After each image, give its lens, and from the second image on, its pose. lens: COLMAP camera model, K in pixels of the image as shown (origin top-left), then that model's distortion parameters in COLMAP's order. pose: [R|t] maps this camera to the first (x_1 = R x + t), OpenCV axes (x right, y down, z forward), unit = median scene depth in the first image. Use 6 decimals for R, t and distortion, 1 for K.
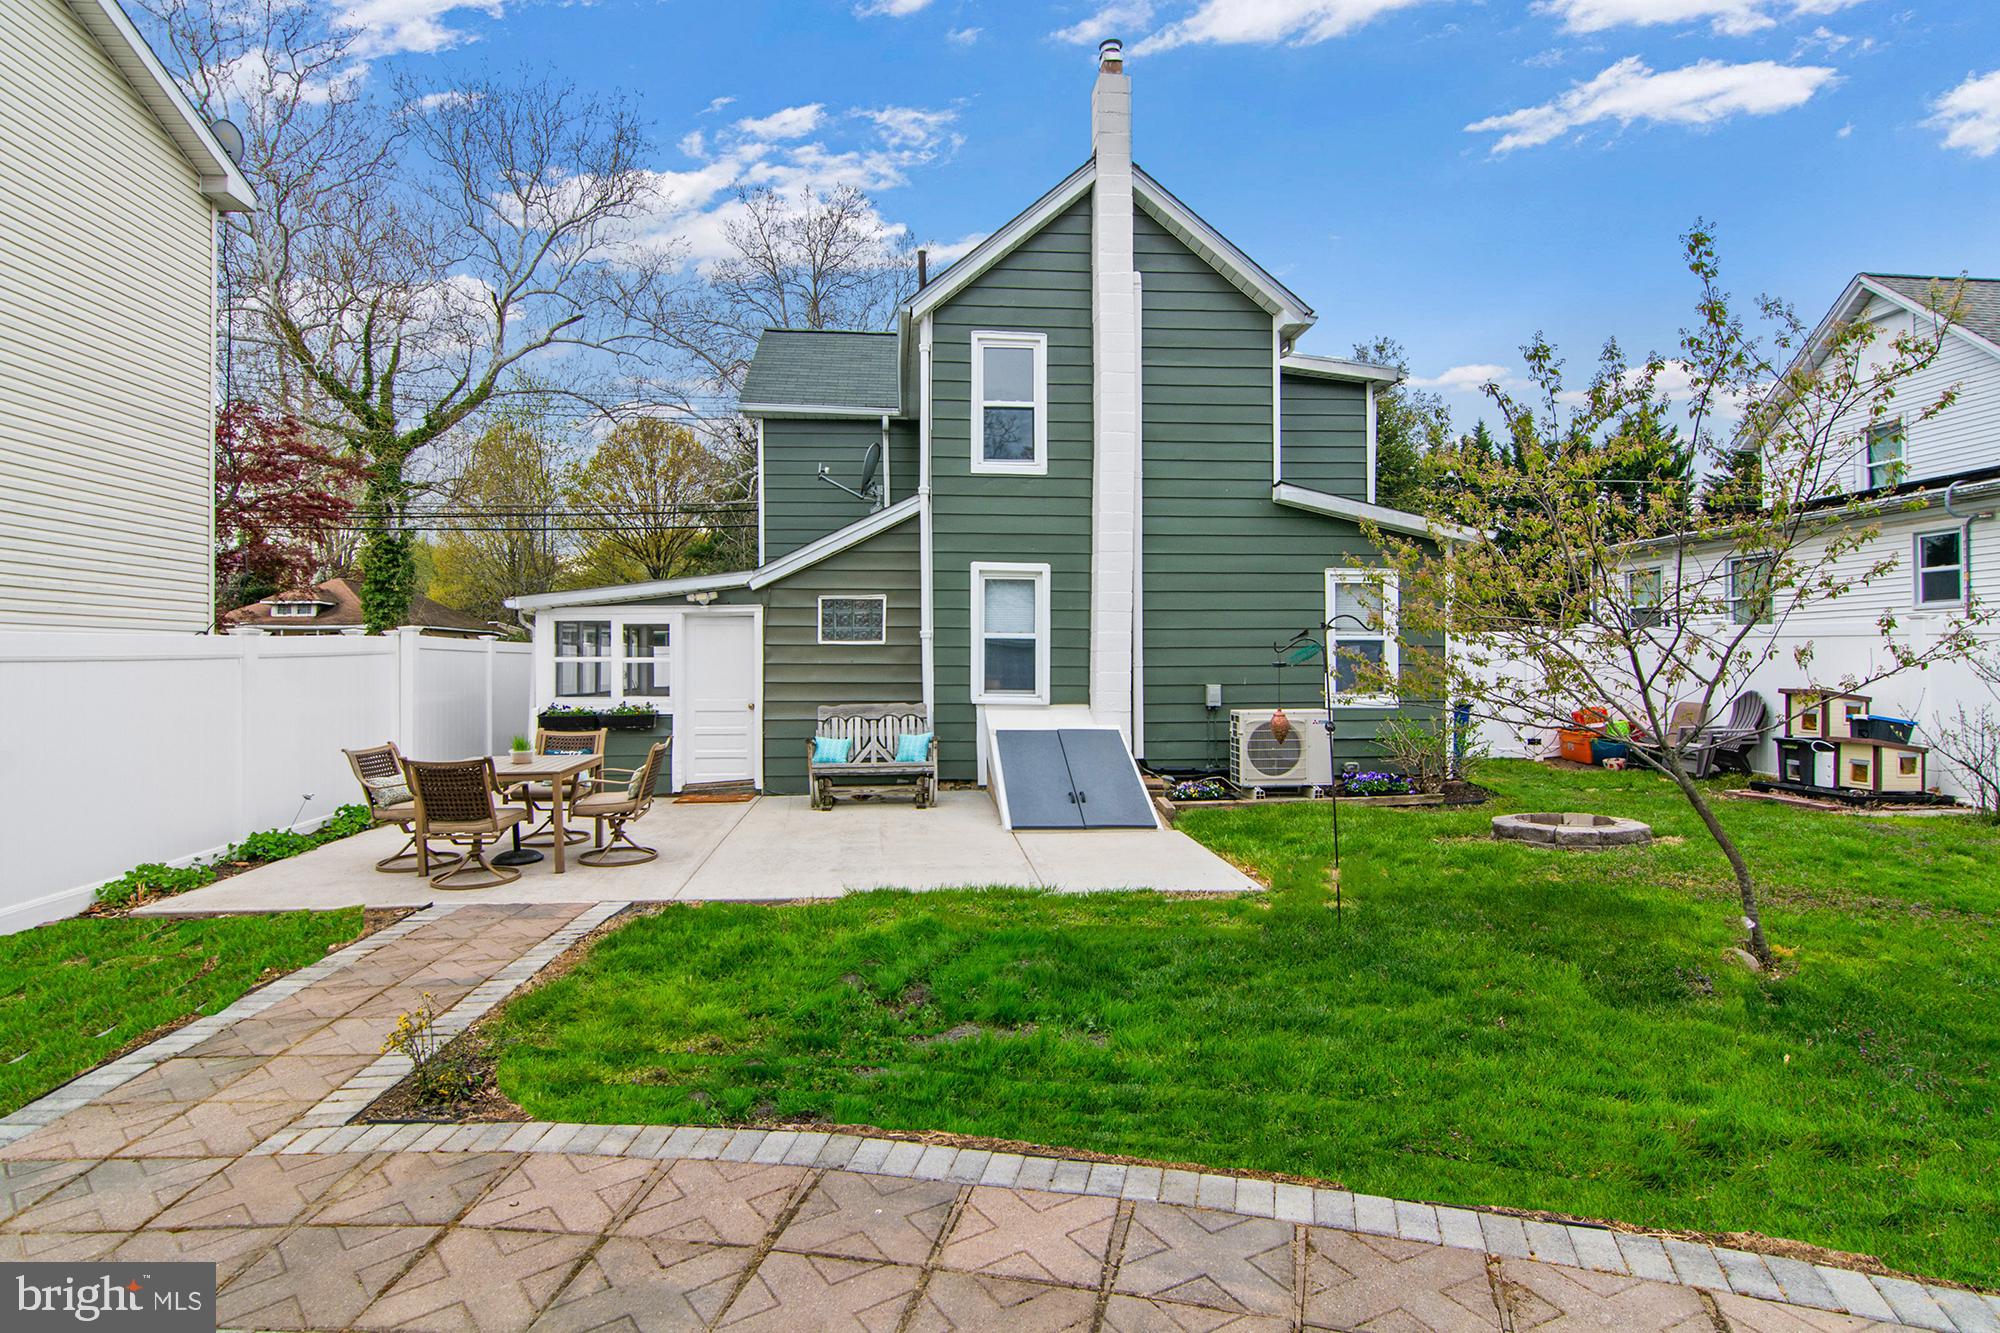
lens RADIAL K [[999.0, 0, 951.7], [0, 999.0, 667.8], [0, 0, 1]] dist [-0.003710, -0.004960]
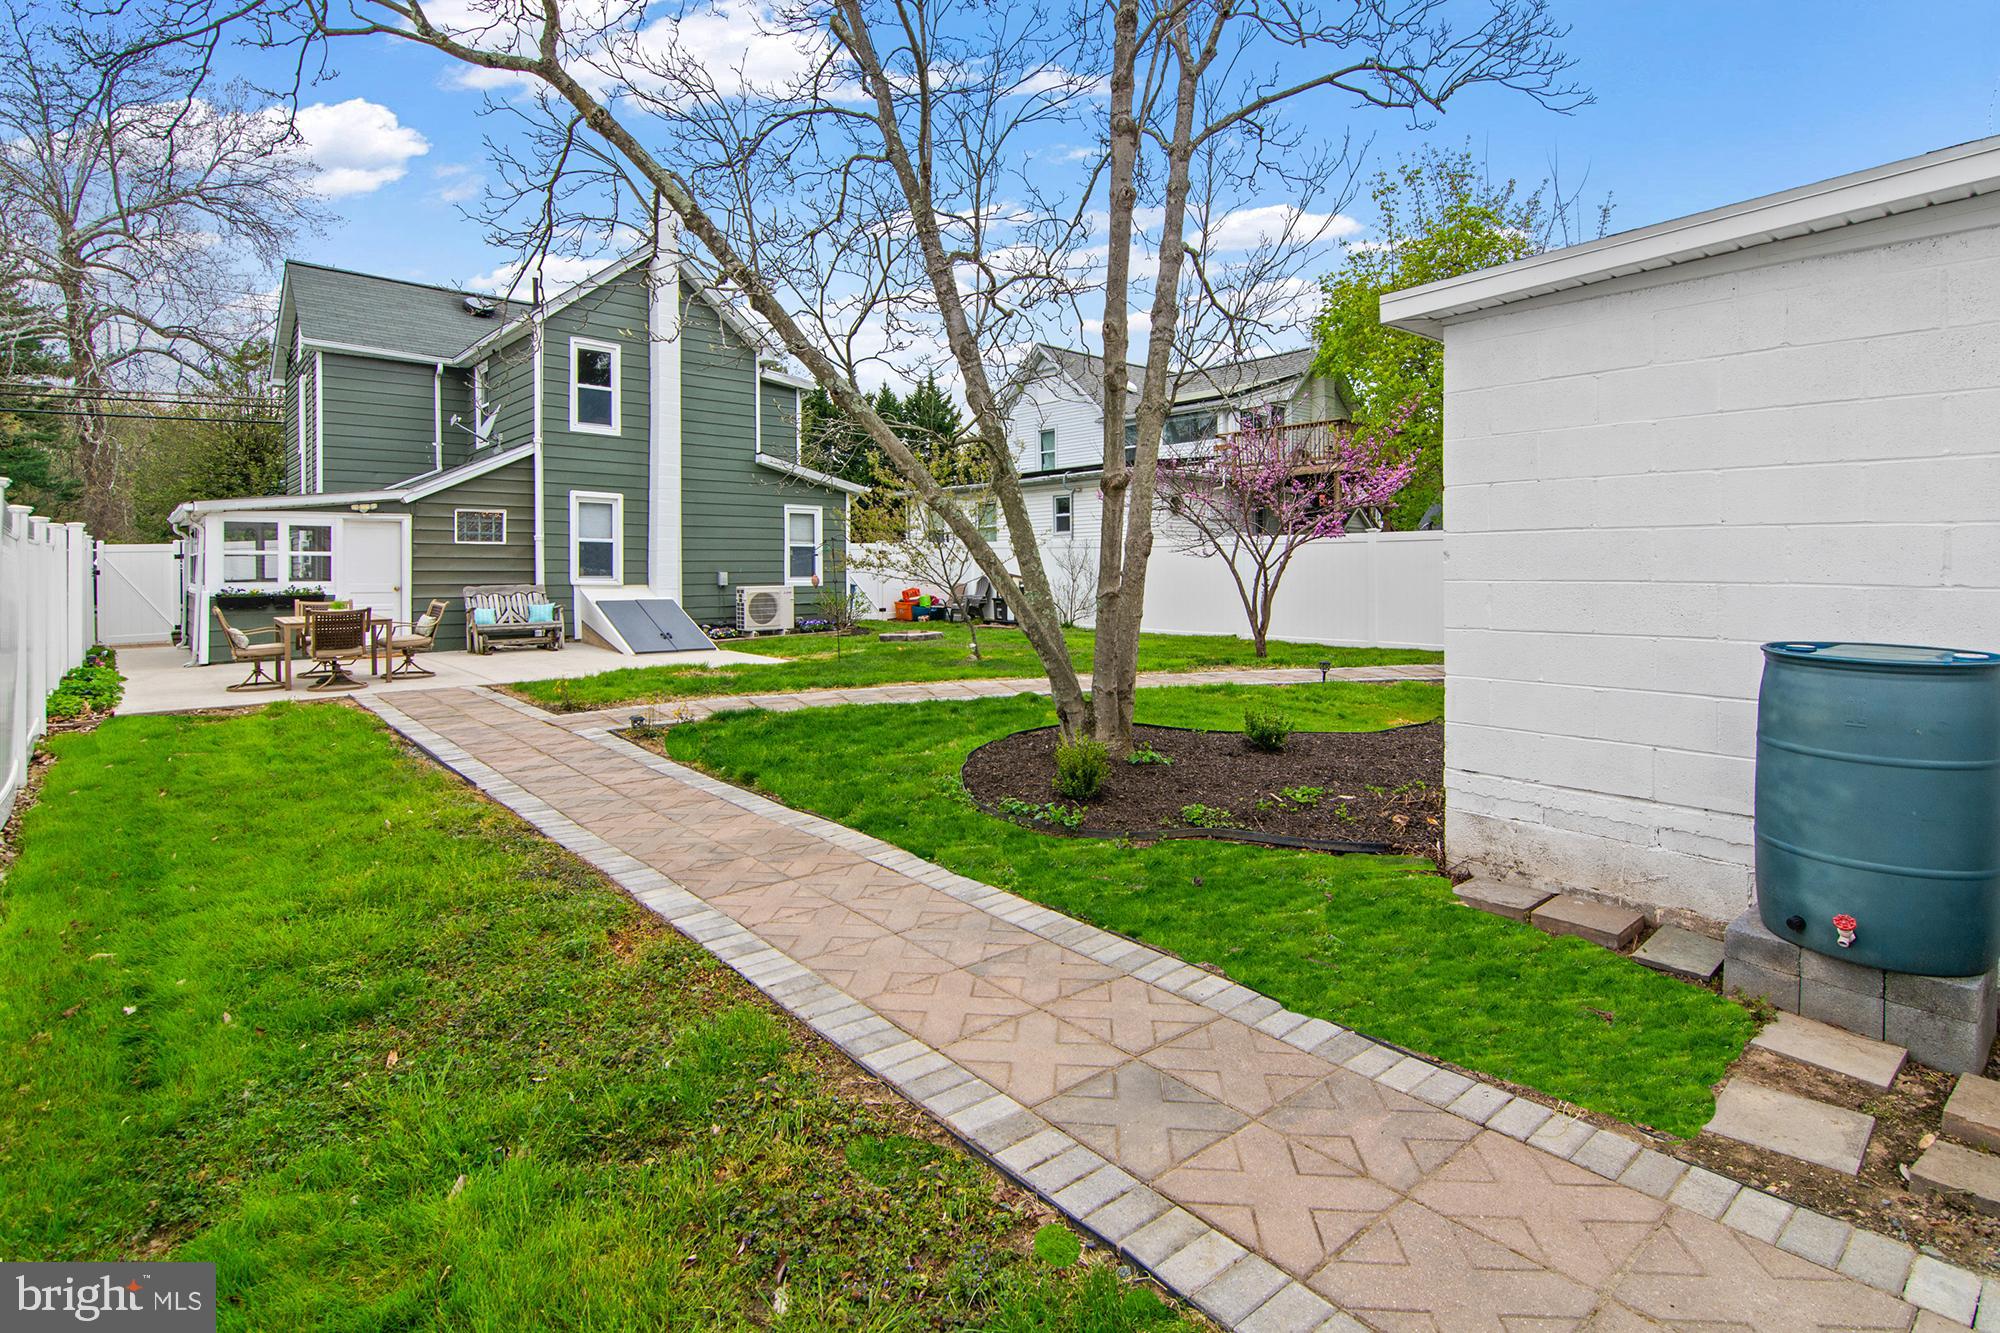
lens RADIAL K [[999.0, 0, 1005.7], [0, 999.0, 579.2], [0, 0, 1]] dist [-0.003710, -0.004960]
pose [[0.775323, -0.005556, 0.631540, -0.421326], [0.004878, 0.999984, 0.002810, 0.026285], [-0.631546, 0.000902, 0.775338, -0.575913]]
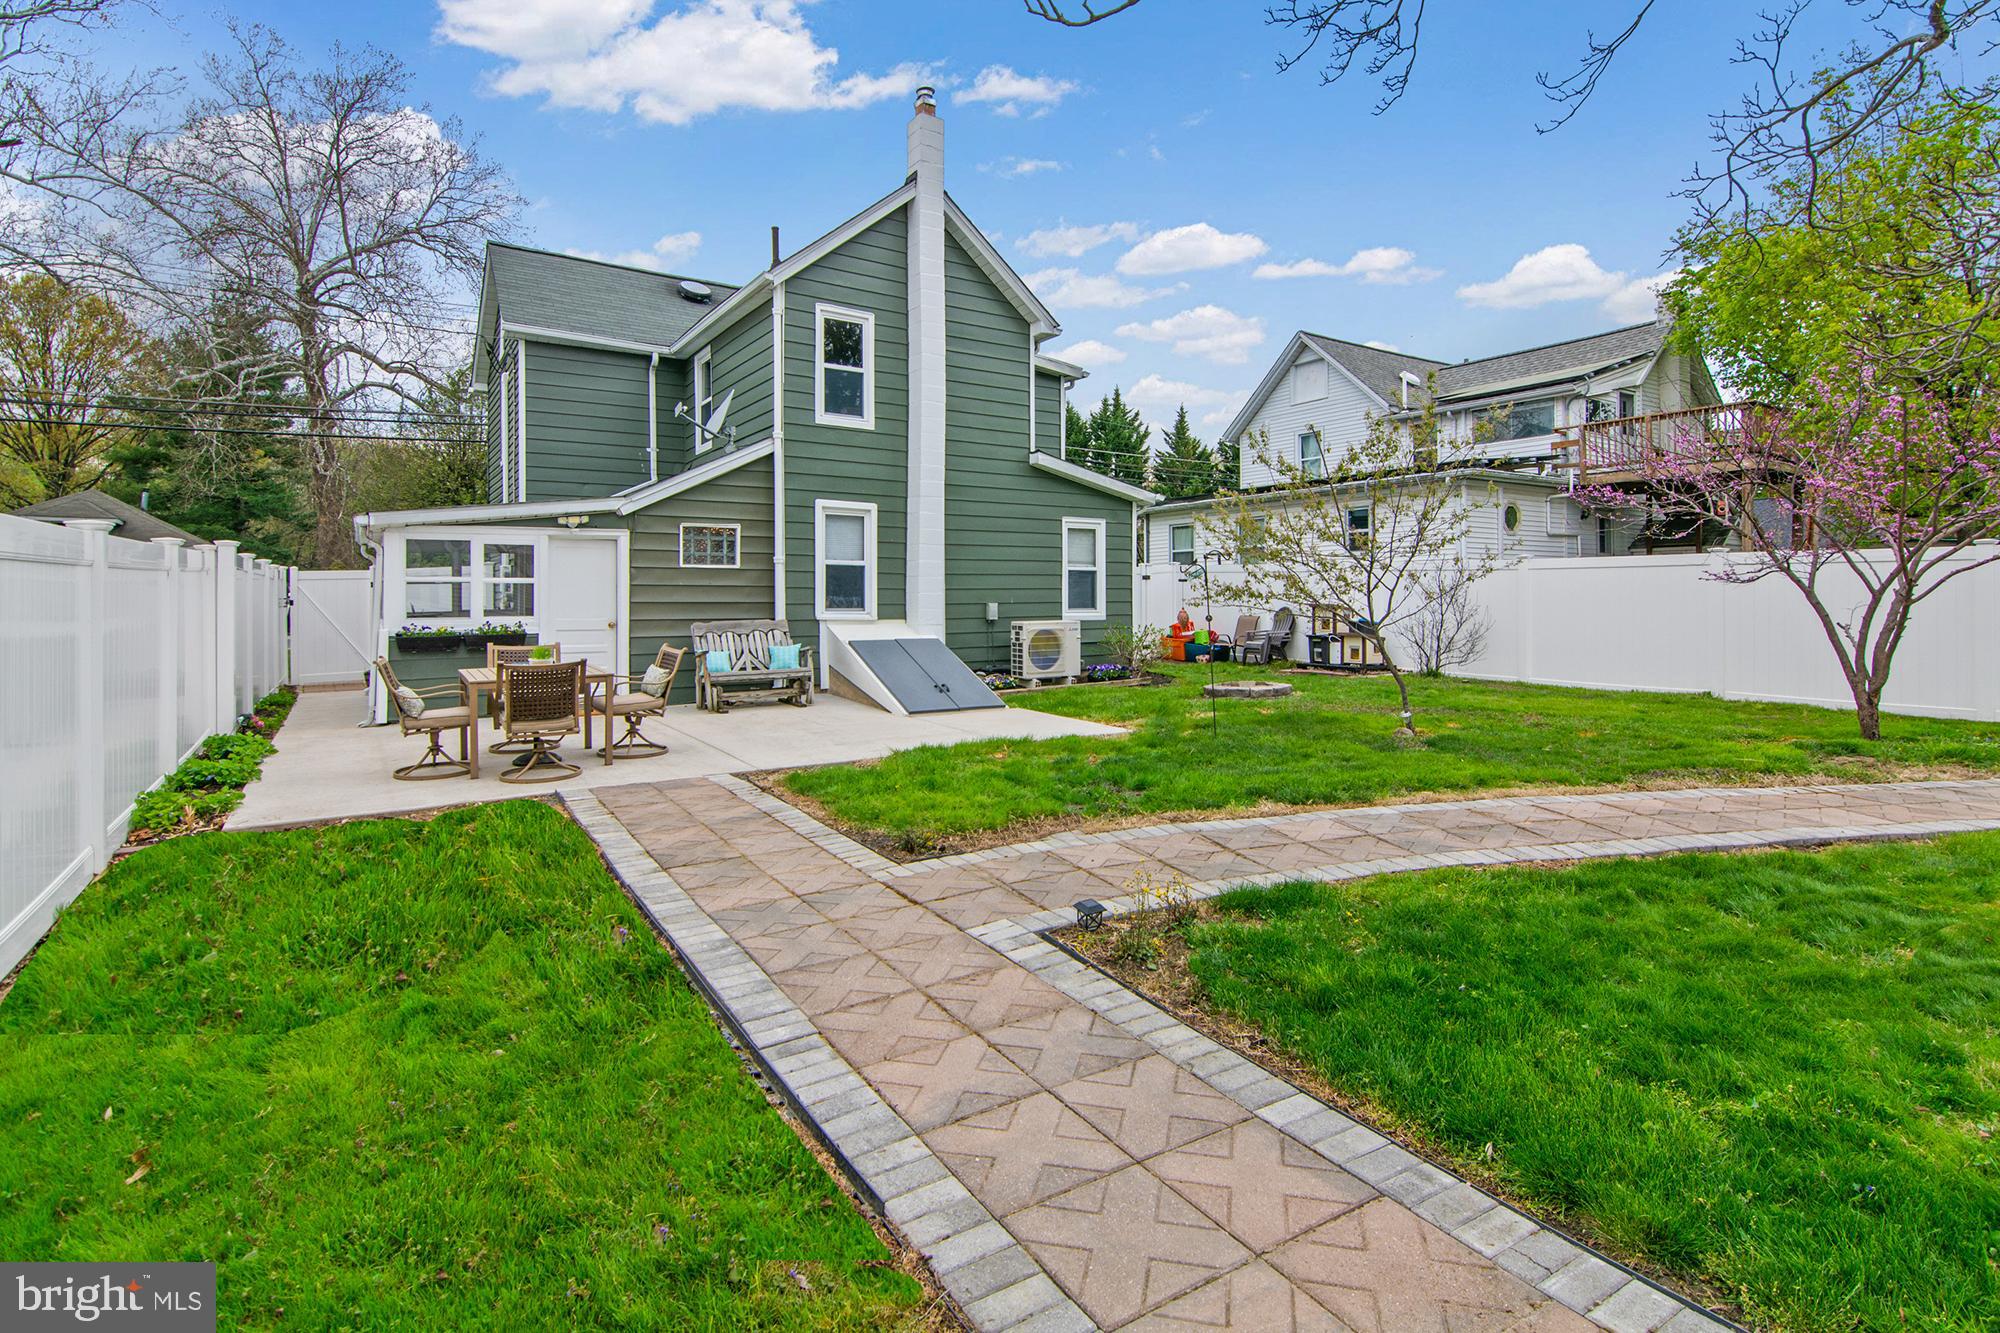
lens RADIAL K [[999.0, 0, 1009.5], [0, 999.0, 600.6], [0, 0, 1]] dist [-0.003710, -0.004960]
pose [[0.862503, -0.002519, 0.506045, -0.378890], [0.004367, 0.999987, -0.002466, 0.017255], [-0.506033, 0.004337, 0.862503, -0.127914]]
